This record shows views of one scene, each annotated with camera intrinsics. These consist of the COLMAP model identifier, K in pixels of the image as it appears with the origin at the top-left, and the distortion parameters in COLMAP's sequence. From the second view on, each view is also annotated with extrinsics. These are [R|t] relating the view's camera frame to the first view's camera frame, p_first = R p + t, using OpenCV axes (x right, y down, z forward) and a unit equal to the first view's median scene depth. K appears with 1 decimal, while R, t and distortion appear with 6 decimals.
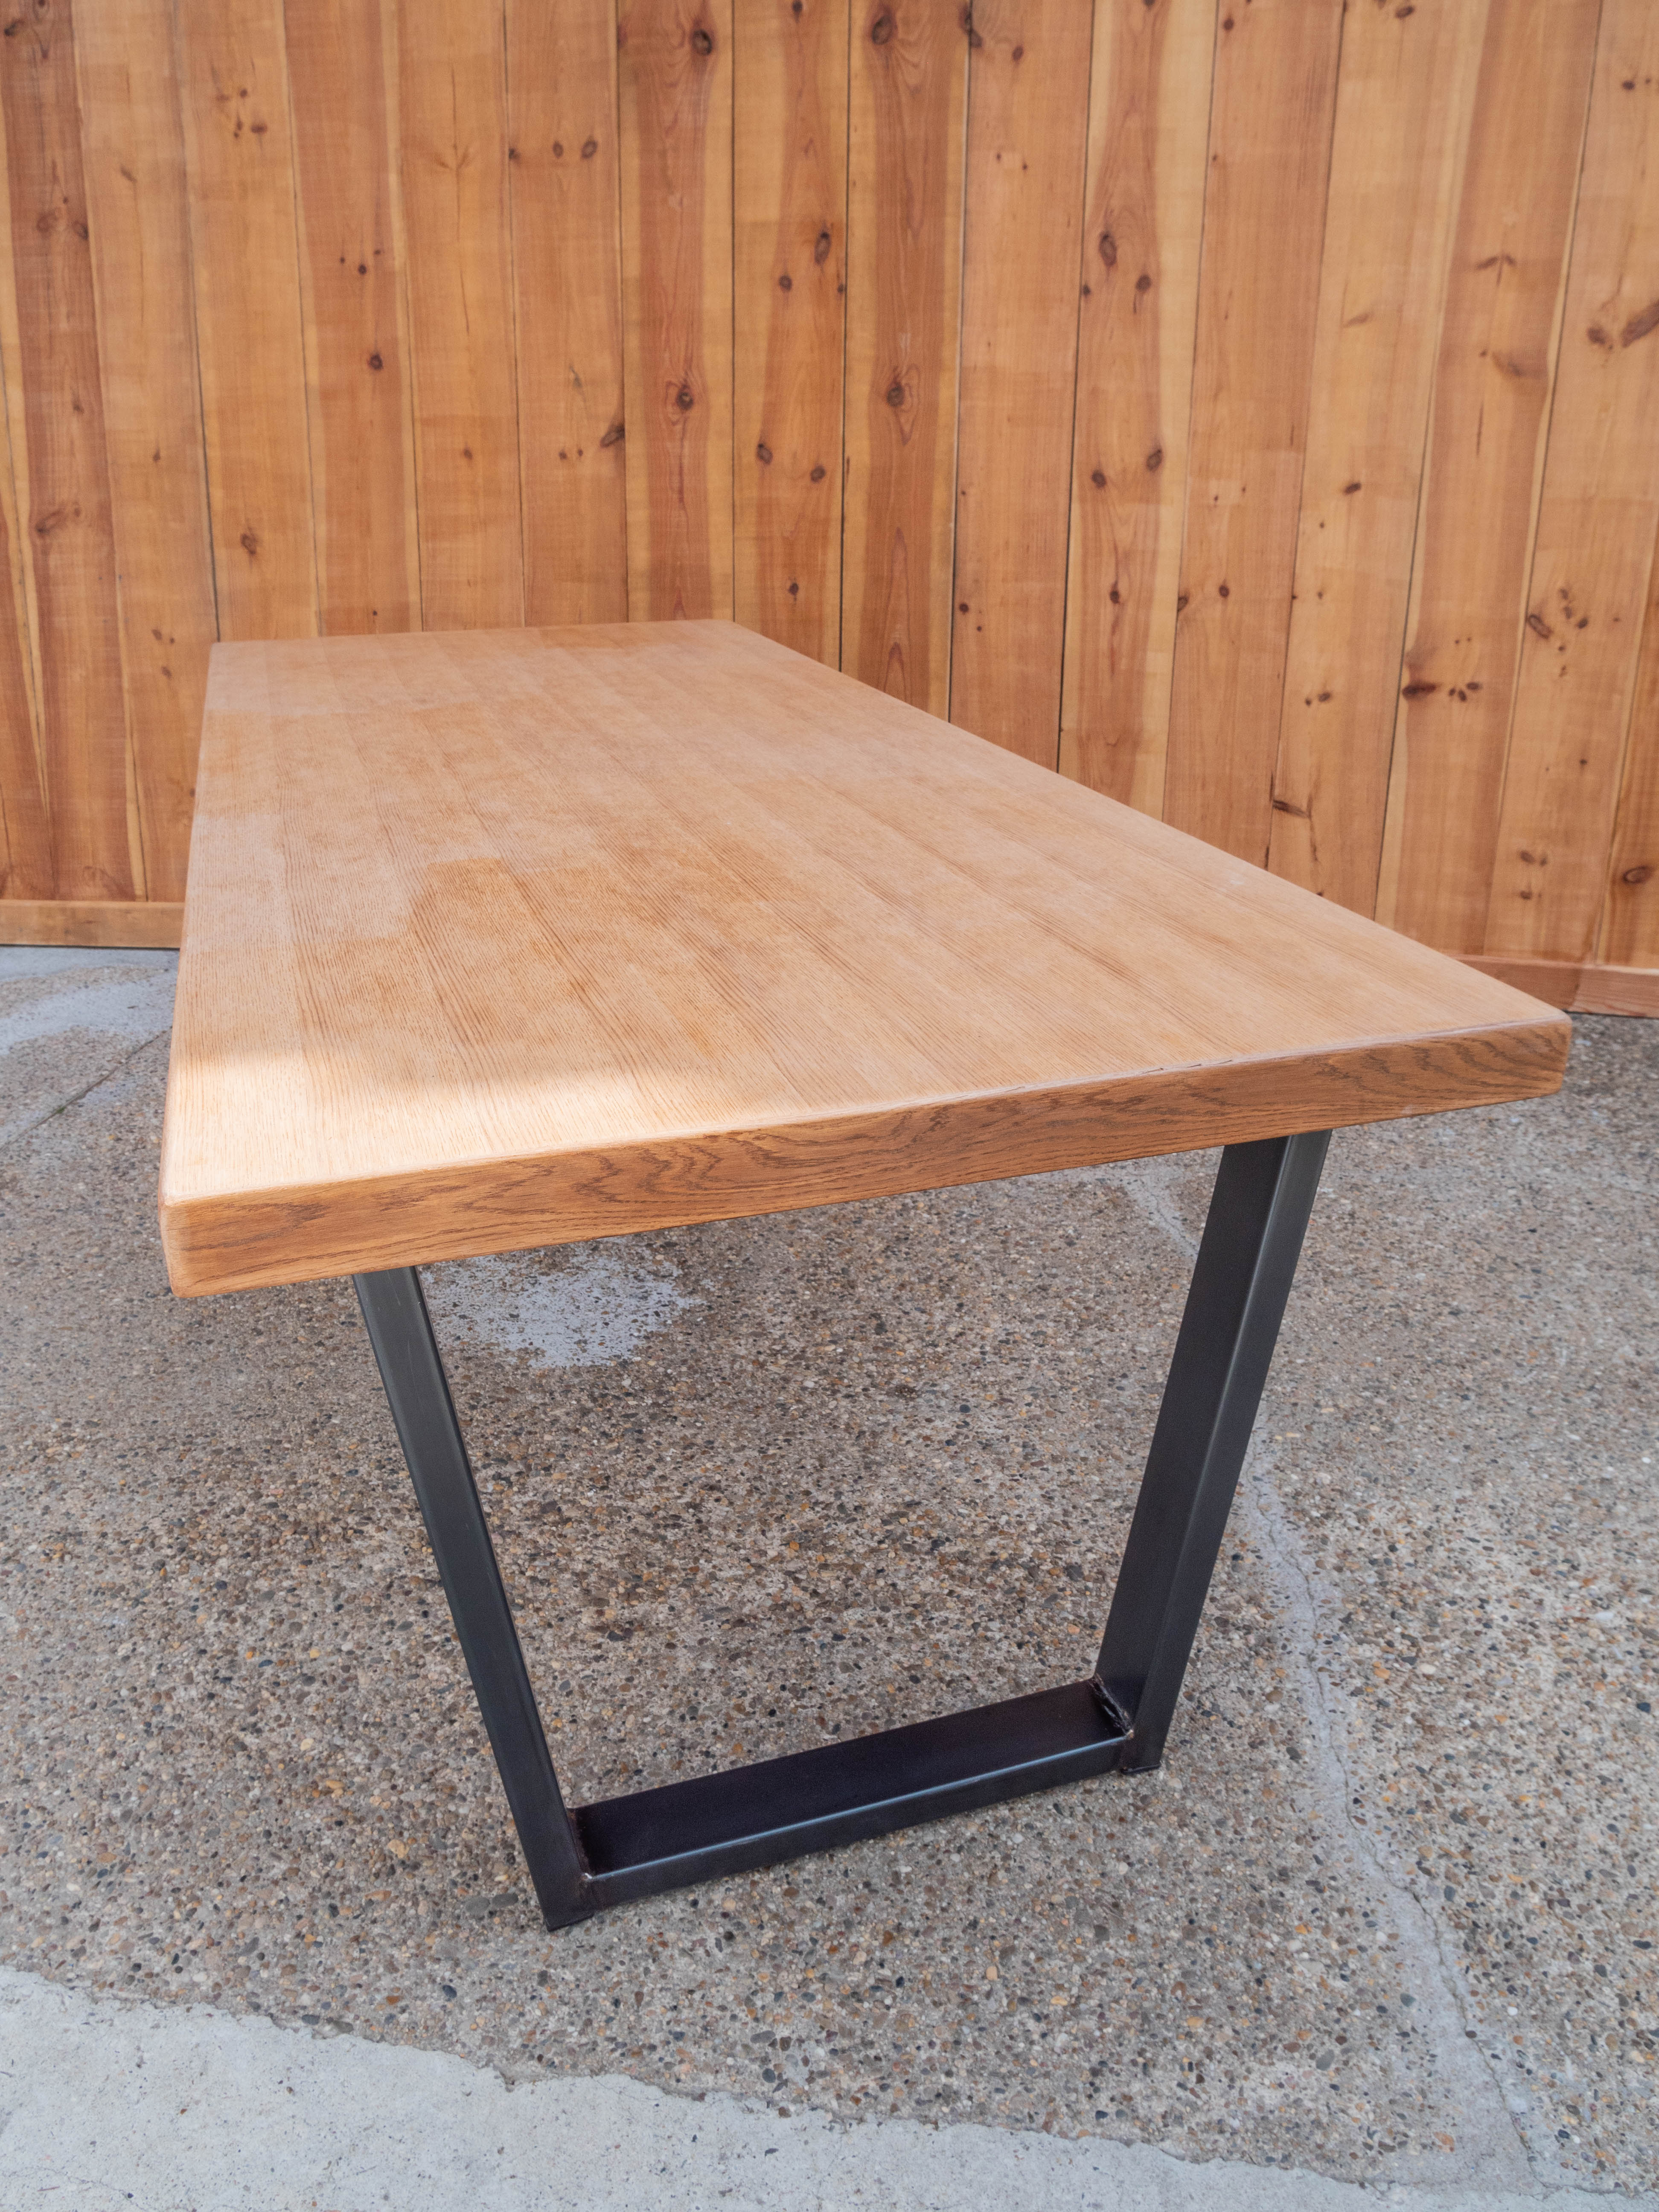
lens RADIAL K [[1631.6, 0, 819.4], [0, 1631.6, 1102.9], [0, 0, 1]] dist [-0.065847, 0.026503]
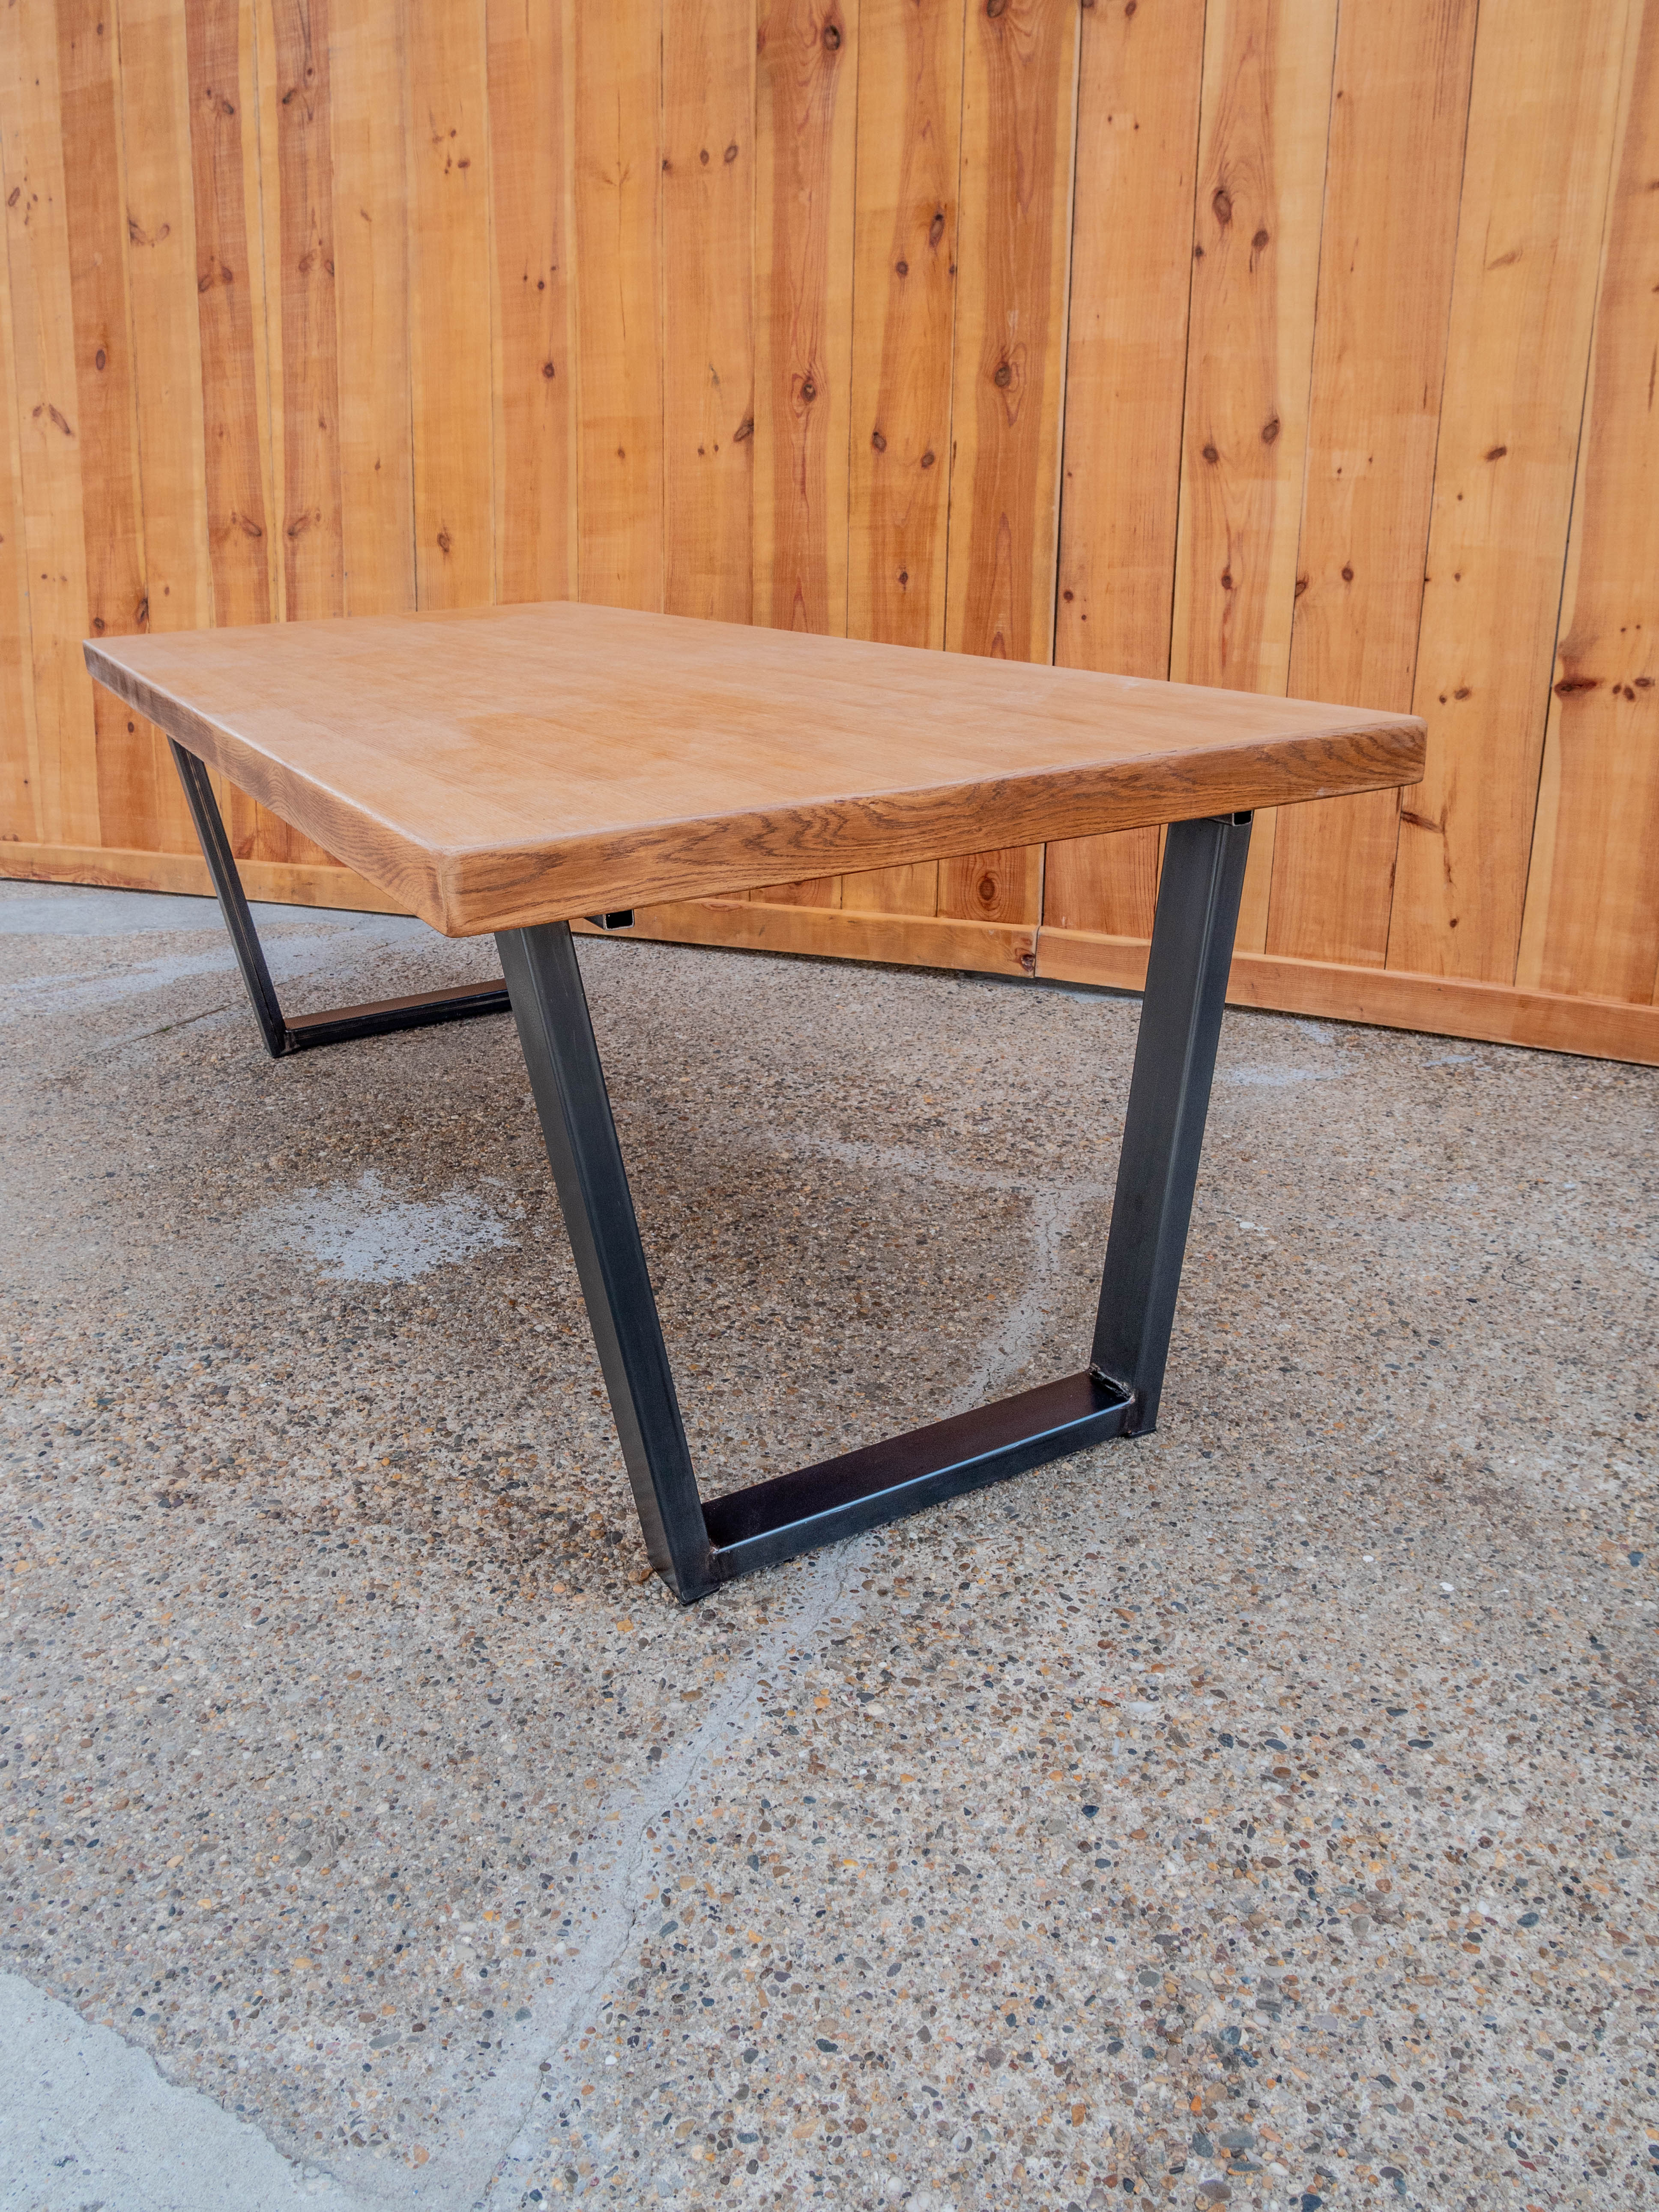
lens RADIAL K [[1638.1, 0, 817.7], [0, 1638.1, 1103.6], [0, 0, 1]] dist [-0.066732, 0.026689]
pose [[0.936834, 0.097699, -0.335853, 0.476633], [-0.110956, 0.993615, -0.020465, 0.039791], [0.331709, 0.056437, 0.941692, 0.118814]]
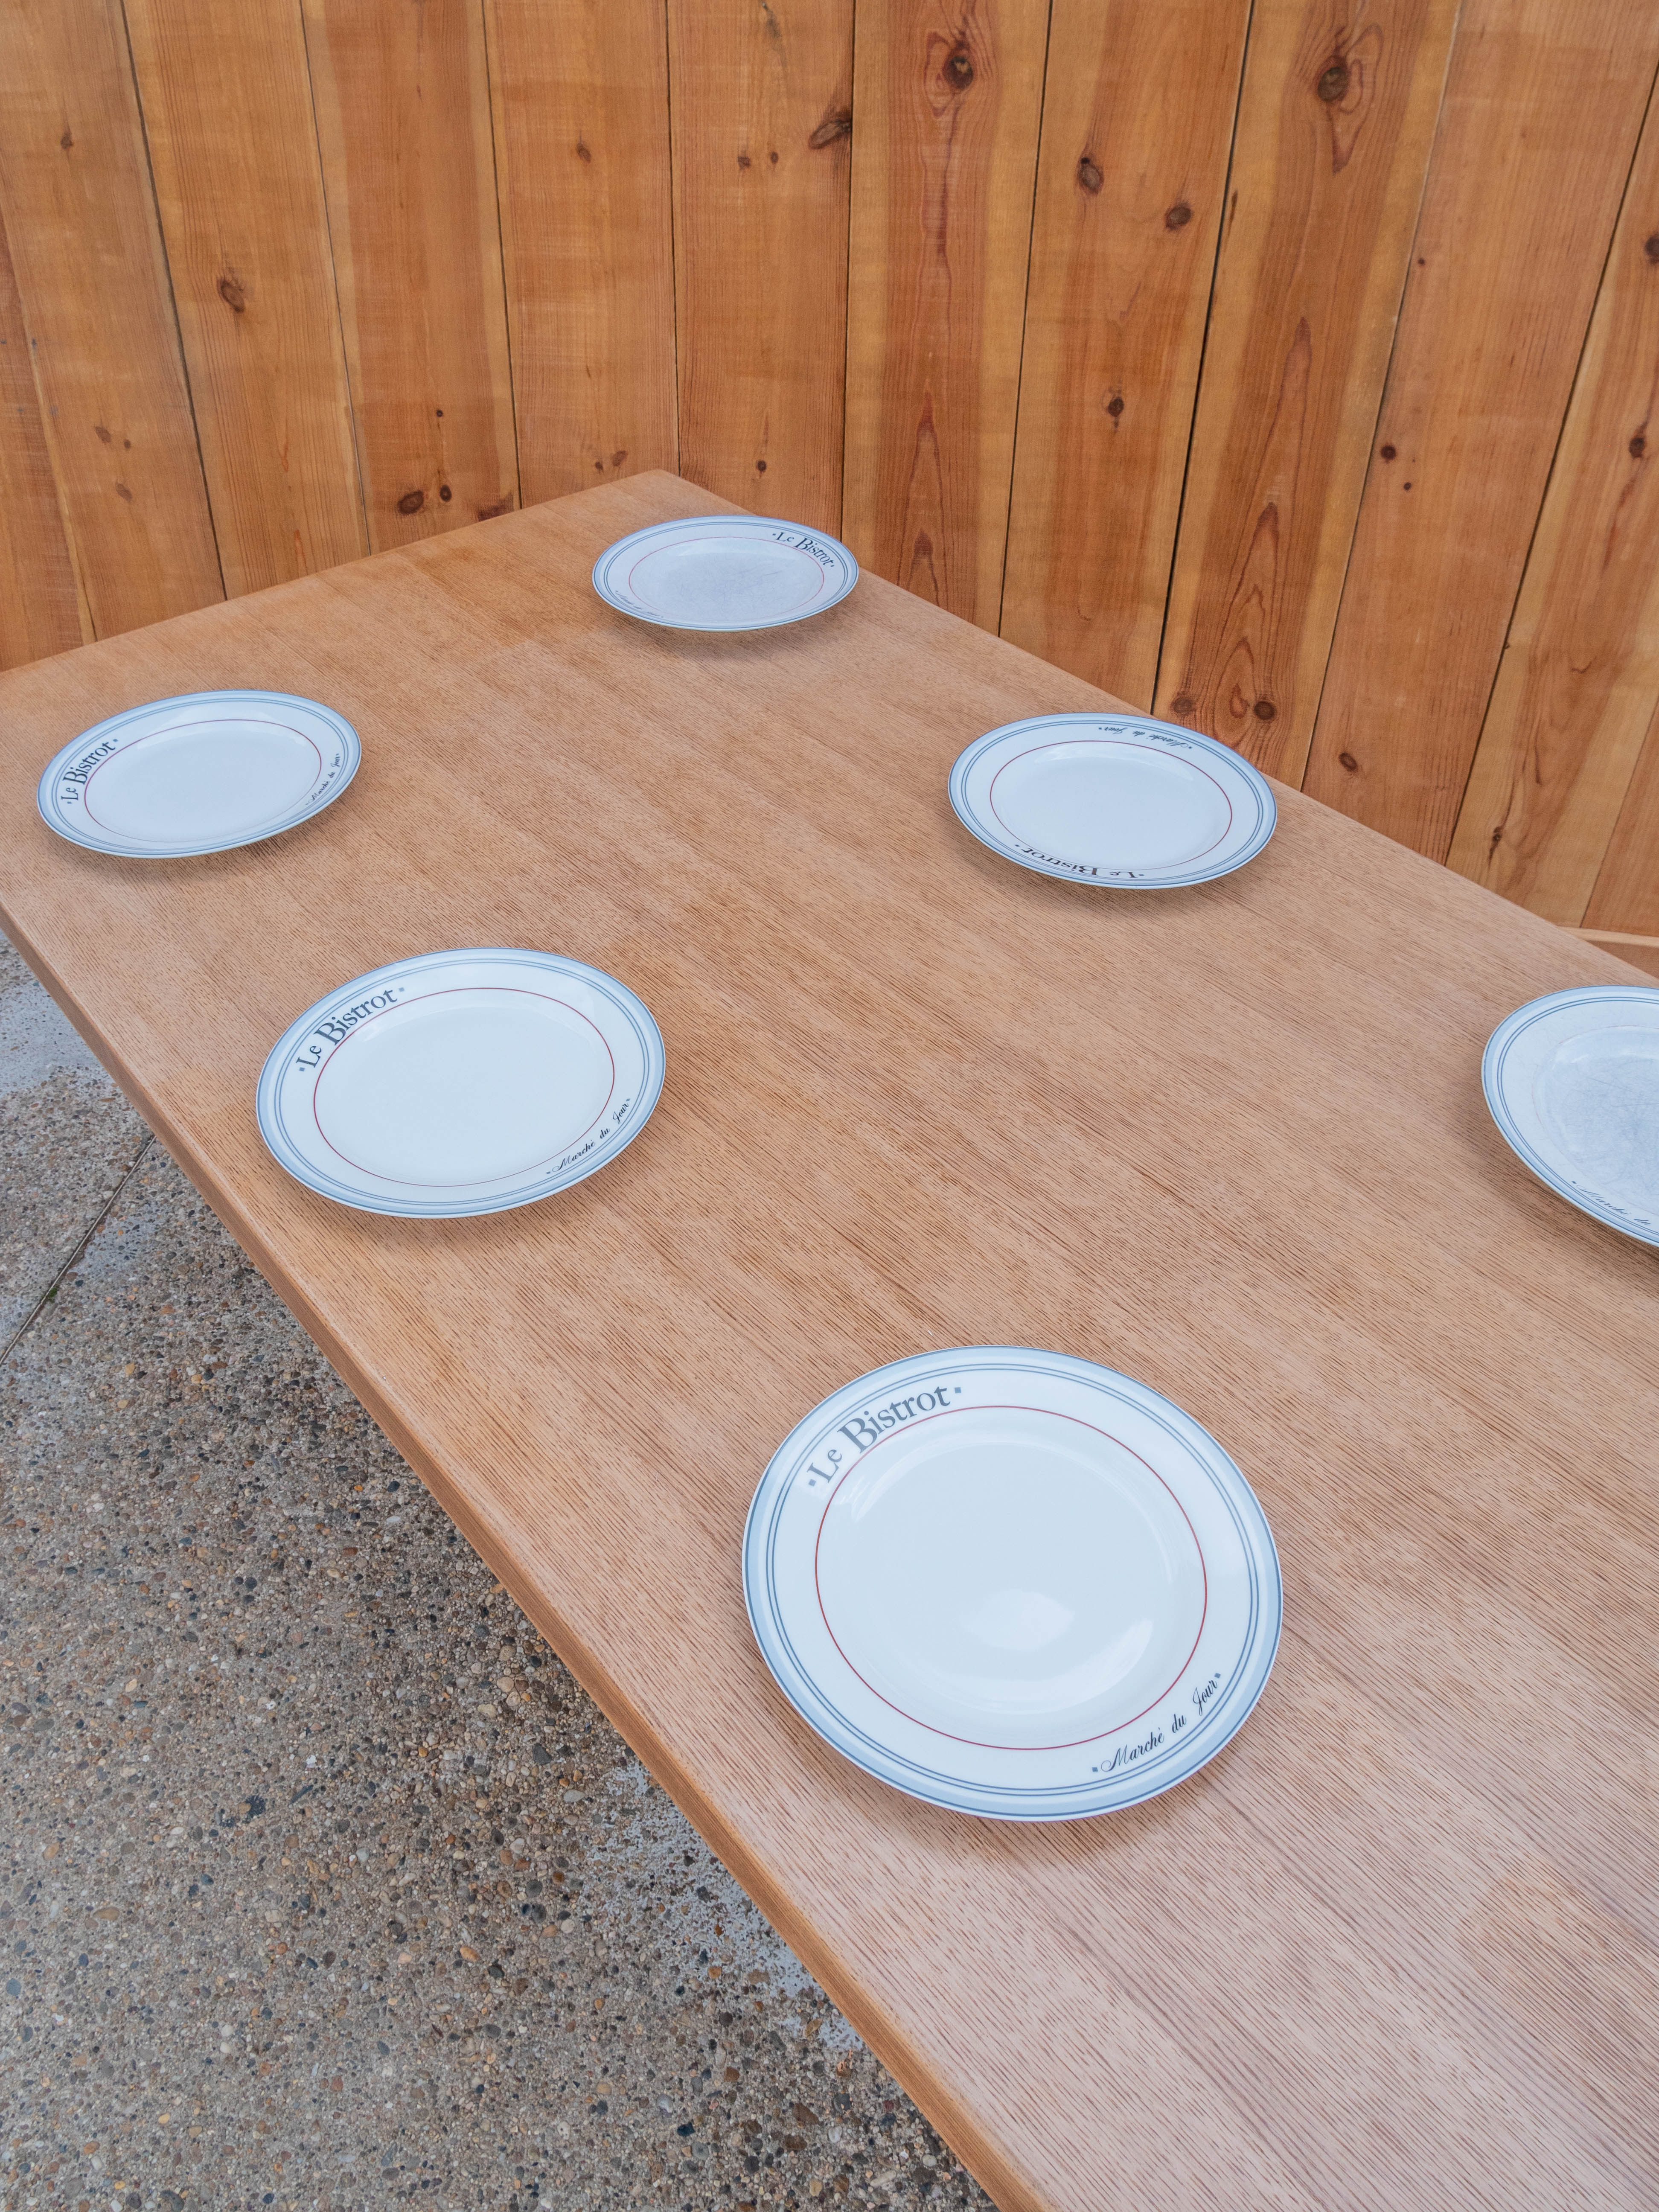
lens RADIAL K [[1624.6, 0, 815.8], [0, 1624.6, 1106.8], [0, 0, 1]] dist [-0.060713, 0.018322]
pose [[0.999650, 0.021297, -0.015676, -0.184885], [-0.015073, 0.945946, 0.323974, -0.418418], [0.021728, -0.323625, 0.945936, 0.528349]]
